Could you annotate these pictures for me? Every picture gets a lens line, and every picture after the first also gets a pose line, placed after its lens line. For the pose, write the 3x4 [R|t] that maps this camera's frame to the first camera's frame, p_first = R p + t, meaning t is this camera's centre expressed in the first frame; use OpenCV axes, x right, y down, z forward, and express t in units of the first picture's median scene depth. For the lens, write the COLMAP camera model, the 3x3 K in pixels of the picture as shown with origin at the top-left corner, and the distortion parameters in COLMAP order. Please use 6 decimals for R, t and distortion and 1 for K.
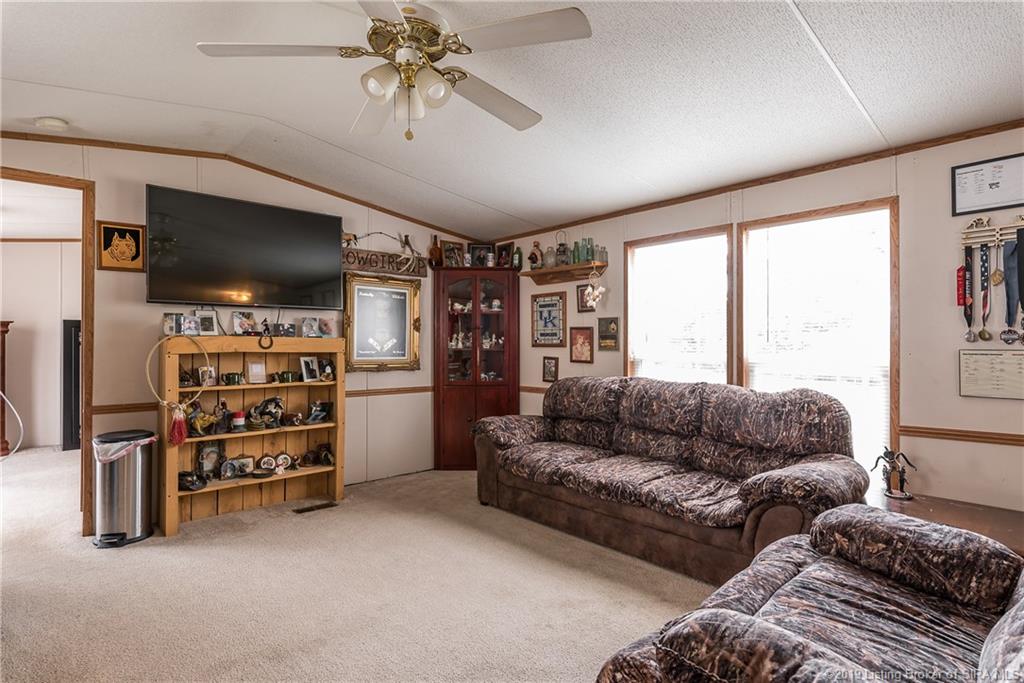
lens RADIAL K [[503.1, 0, 511.1], [0, 503.1, 342.4], [0, 0, 1]] dist [0.000688, 0.000059]
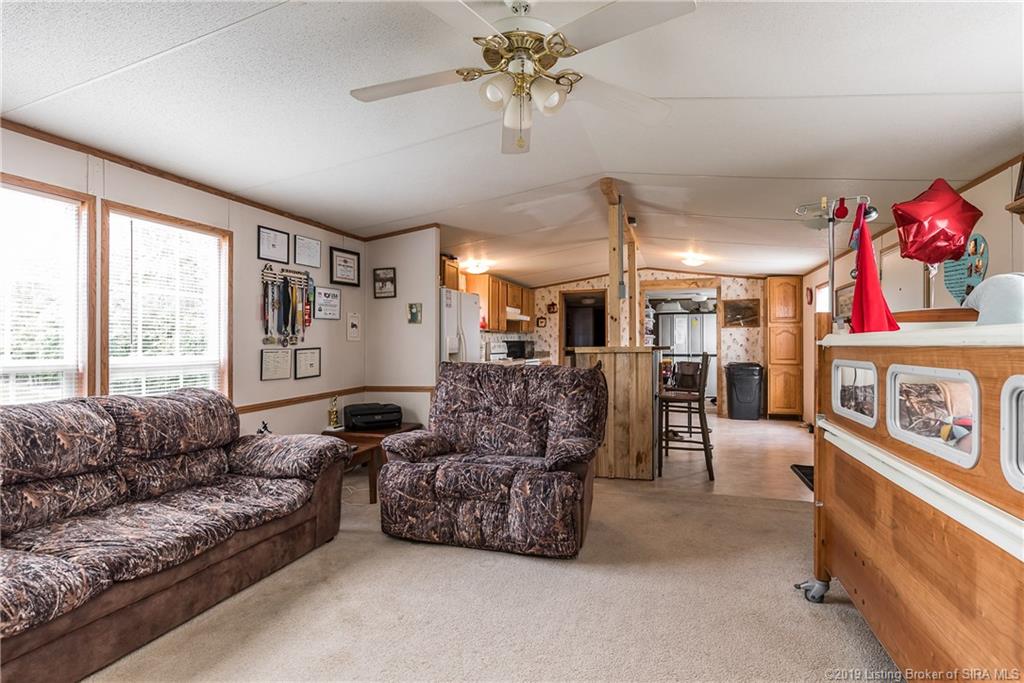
lens RADIAL K [[503.1, 0, 511.2], [0, 503.1, 342.1], [0, 0, 1]] dist [0.000688, 0.000059]
pose [[-0.466868, 0.003636, 0.884320, -0.668396], [-0.003575, 0.999976, -0.005999, -0.000823], [-0.884320, -0.005962, -0.466843, 0.902490]]
